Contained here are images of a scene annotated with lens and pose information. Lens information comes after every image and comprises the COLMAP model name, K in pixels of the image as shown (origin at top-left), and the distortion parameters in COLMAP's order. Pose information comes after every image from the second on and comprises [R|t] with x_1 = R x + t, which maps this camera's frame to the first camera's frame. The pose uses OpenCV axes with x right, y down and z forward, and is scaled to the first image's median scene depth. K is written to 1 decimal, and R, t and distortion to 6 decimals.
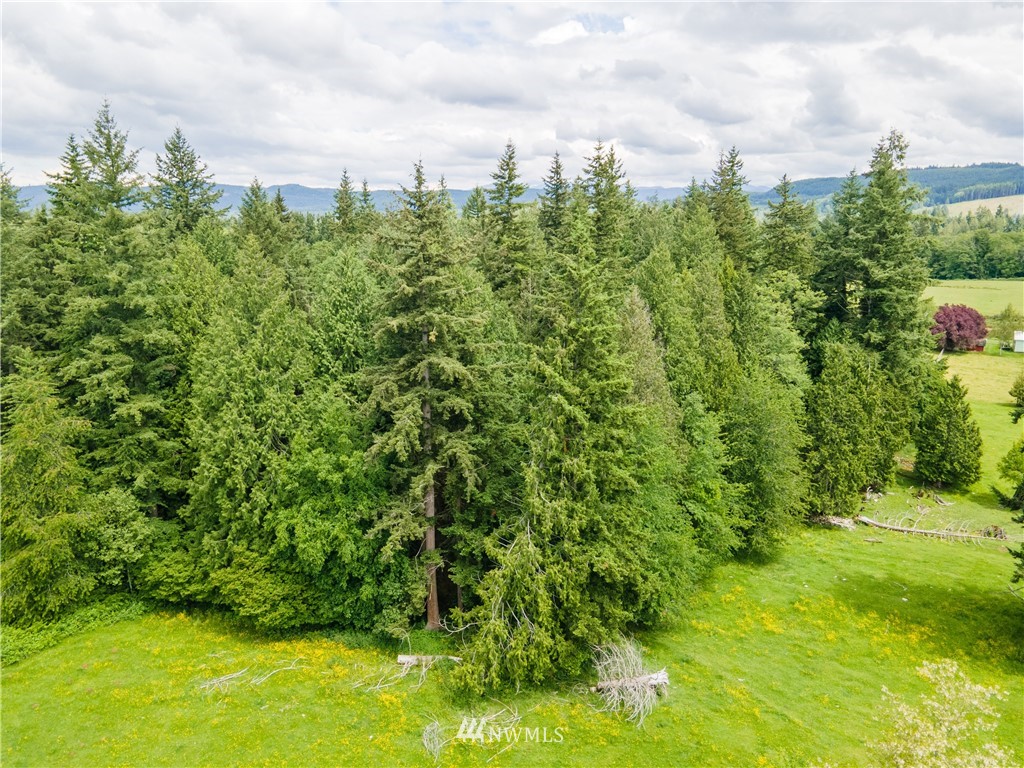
lens RADIAL K [[743.9, 0, 508.6], [0, 743.9, 379.4], [0, 0, 1]] dist [0.037646, 0.020719]
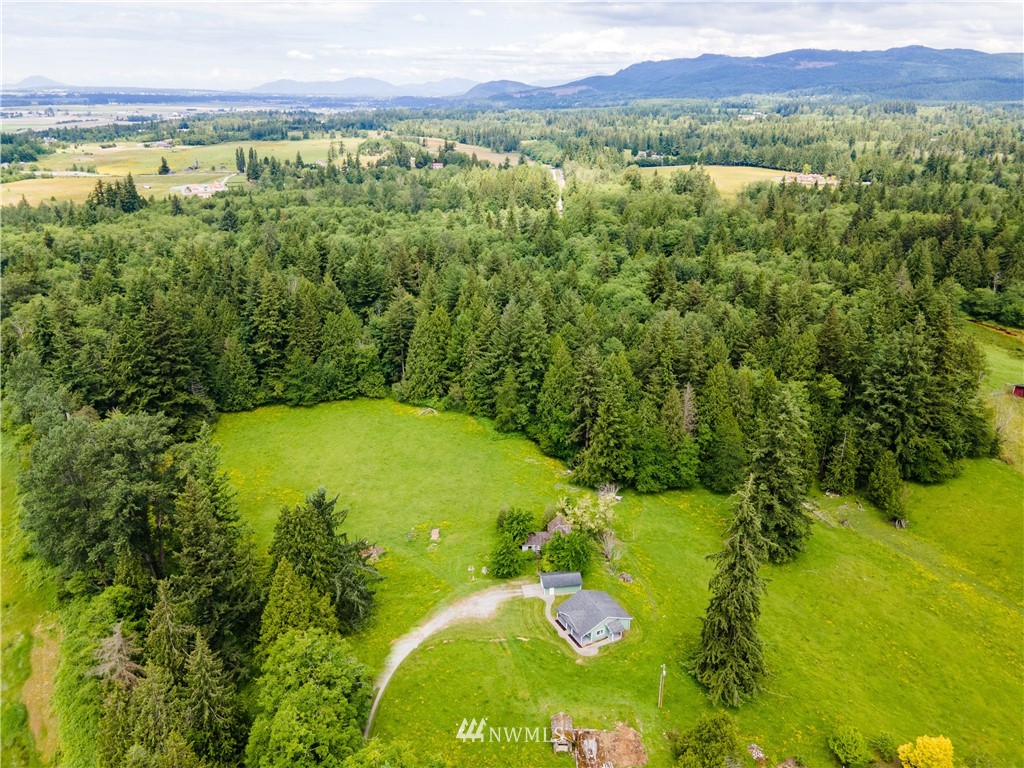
lens RADIAL K [[743.9, 0, 508.5], [0, 743.9, 379.3], [0, 0, 1]] dist [0.037646, 0.020719]
pose [[0.743424, 0.252041, -0.619513, 1.711600], [-0.146771, 0.965178, 0.216542, -0.781262], [0.652518, -0.070056, 0.754528, -1.850455]]
